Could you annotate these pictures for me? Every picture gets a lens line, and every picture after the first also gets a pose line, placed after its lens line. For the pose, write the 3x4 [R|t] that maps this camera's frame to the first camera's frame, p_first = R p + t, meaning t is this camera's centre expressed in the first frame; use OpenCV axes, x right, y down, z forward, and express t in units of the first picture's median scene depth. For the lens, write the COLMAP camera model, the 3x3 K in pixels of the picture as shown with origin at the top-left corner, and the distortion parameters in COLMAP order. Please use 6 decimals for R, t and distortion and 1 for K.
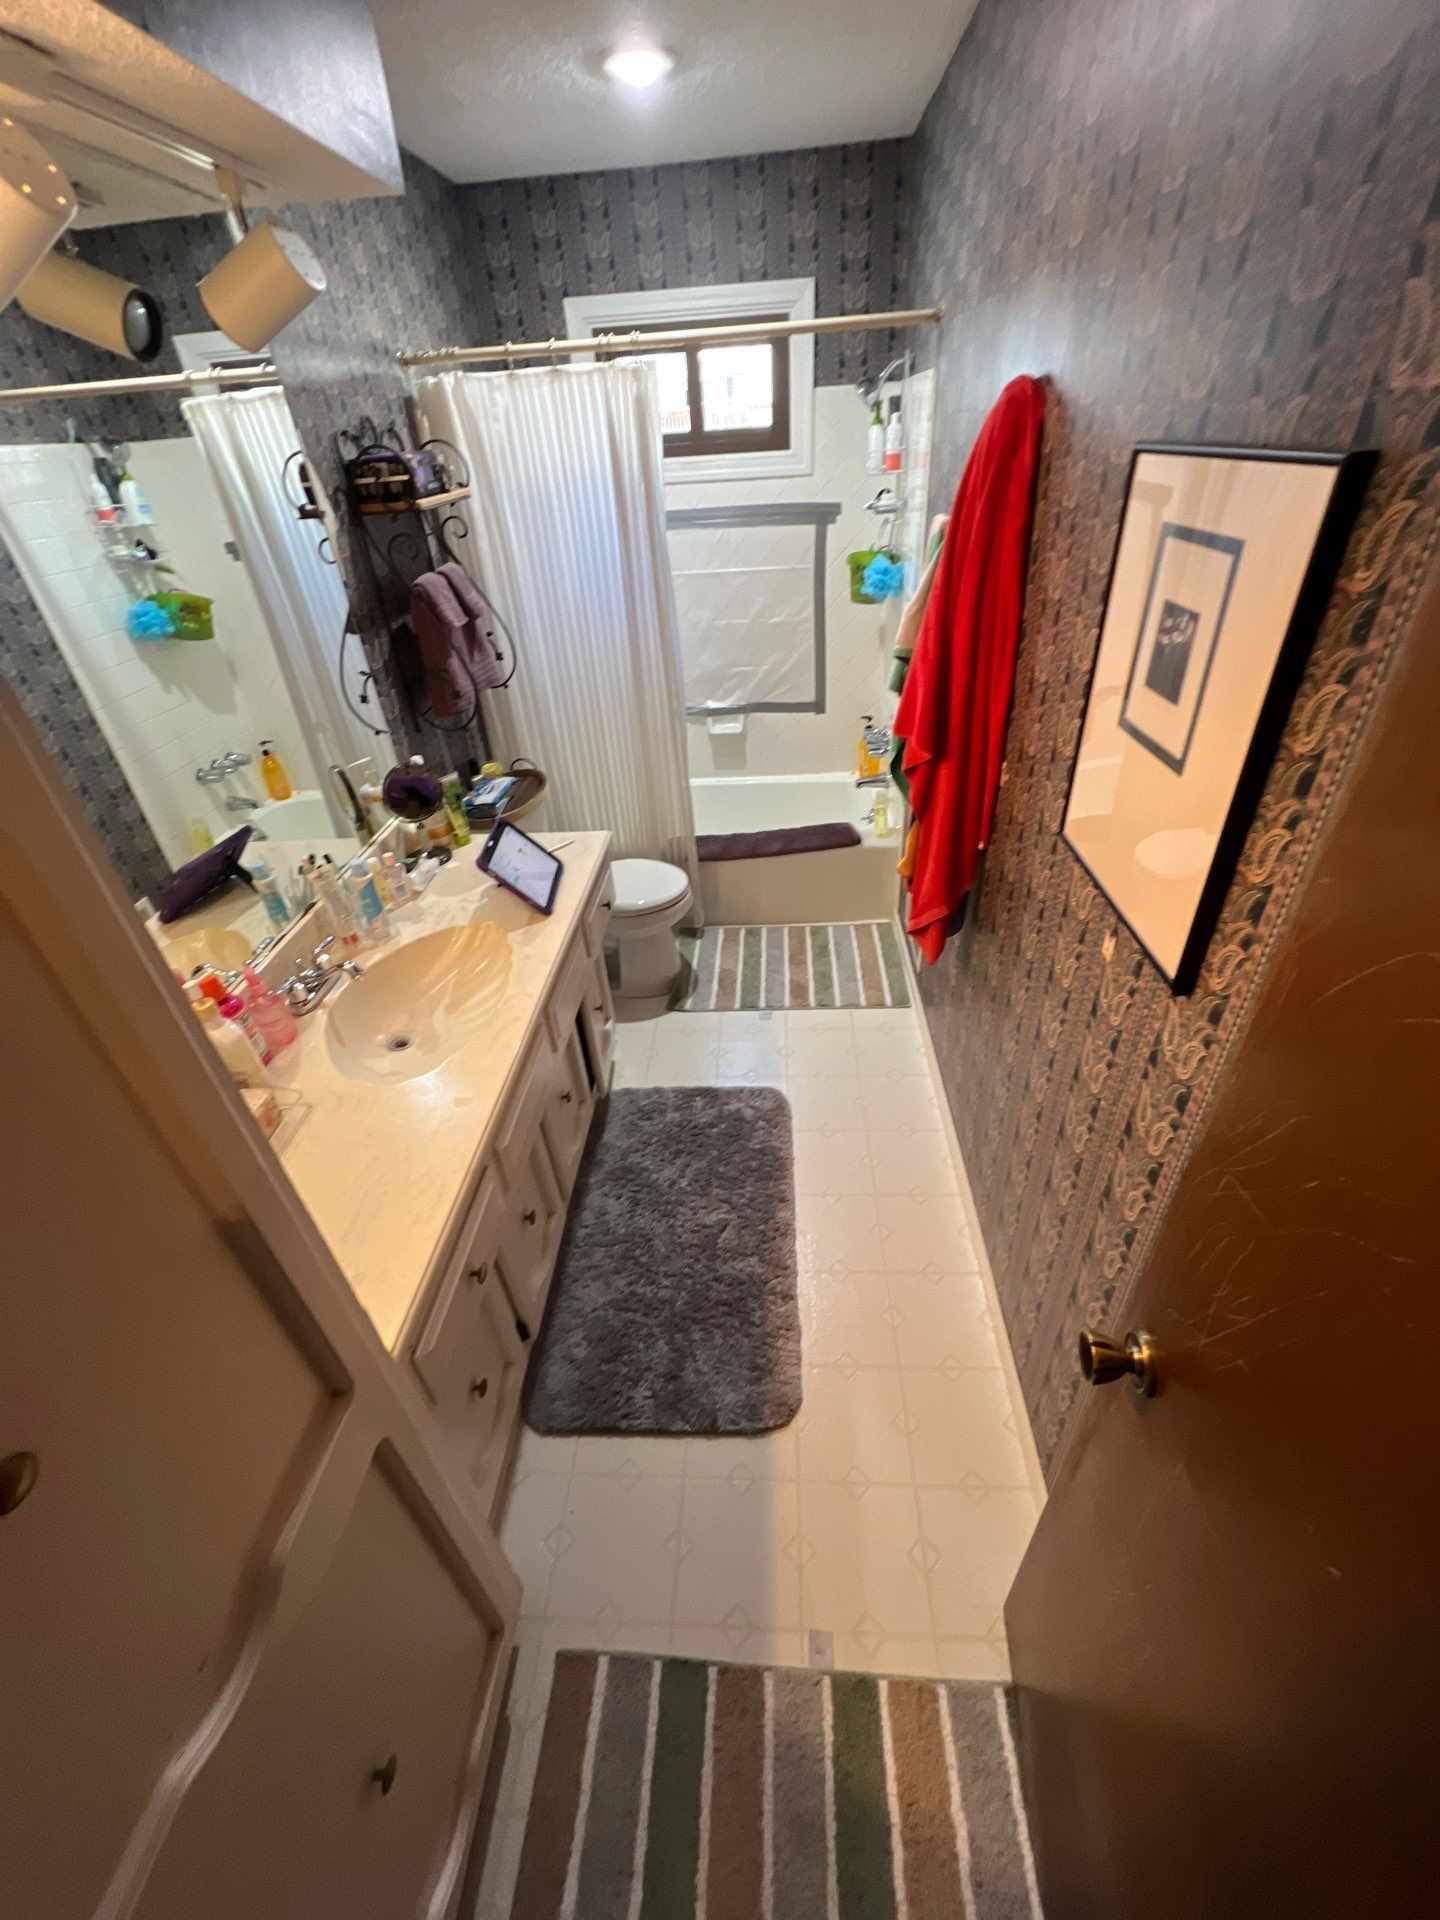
lens RADIAL K [[768.8, 0, 712.7], [0, 768.8, 959.2], [0, 0, 1]] dist [-0.002912, 0.000005]
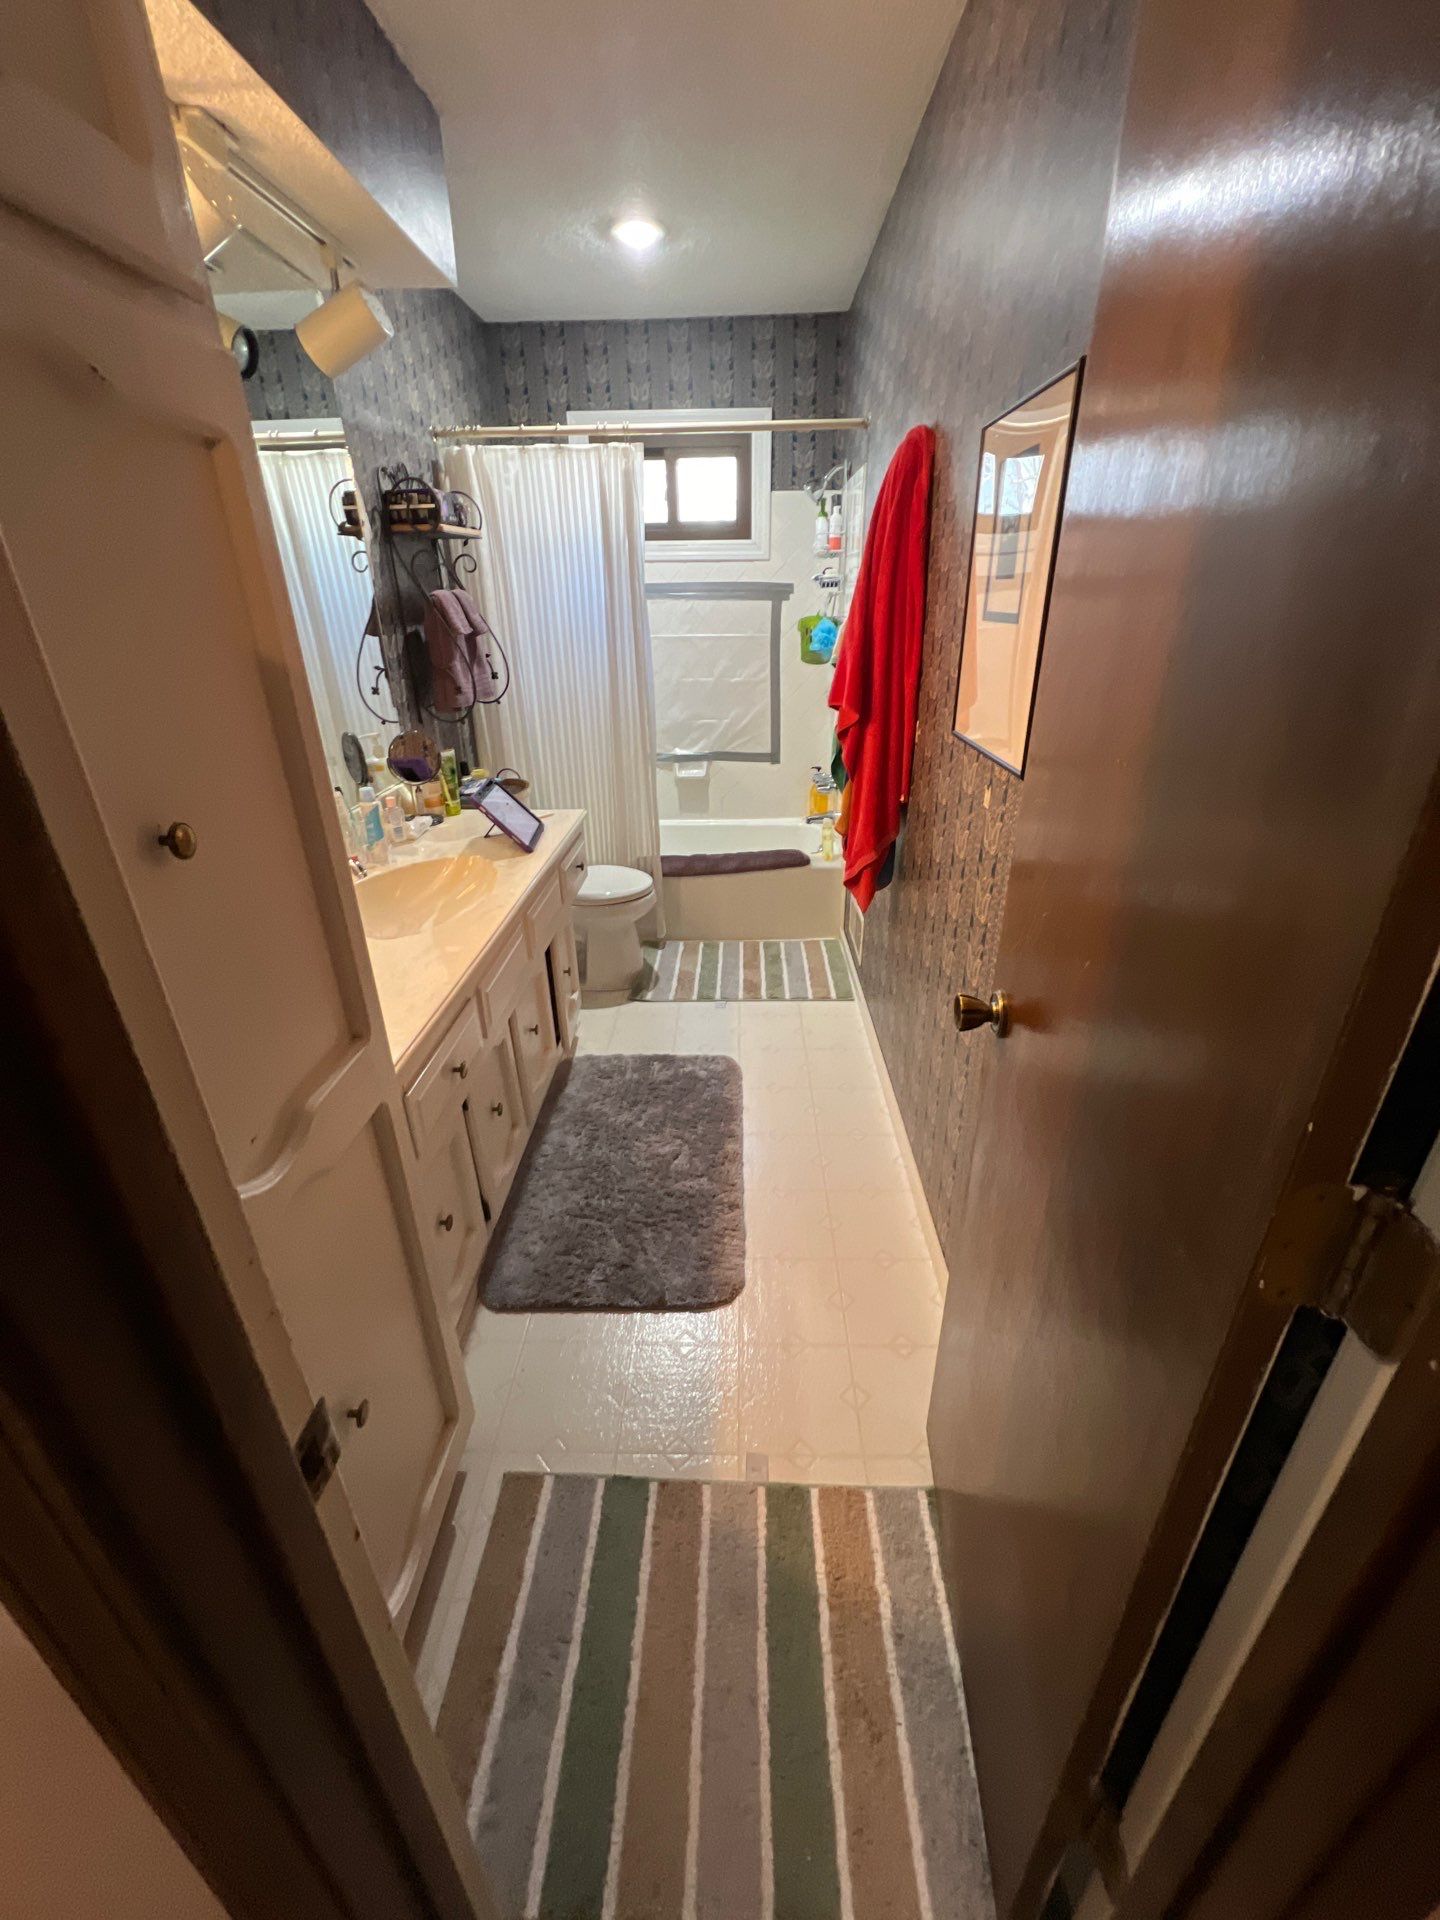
lens RADIAL K [[768.8, 0, 712.0], [0, 768.8, 954.7], [0, 0, 1]] dist [-0.002912, 0.000005]
pose [[0.998451, 0.029801, 0.046982, 0.005647], [-0.021844, 0.986617, -0.161586, 0.243231], [-0.051169, 0.160310, 0.985740, -0.099040]]
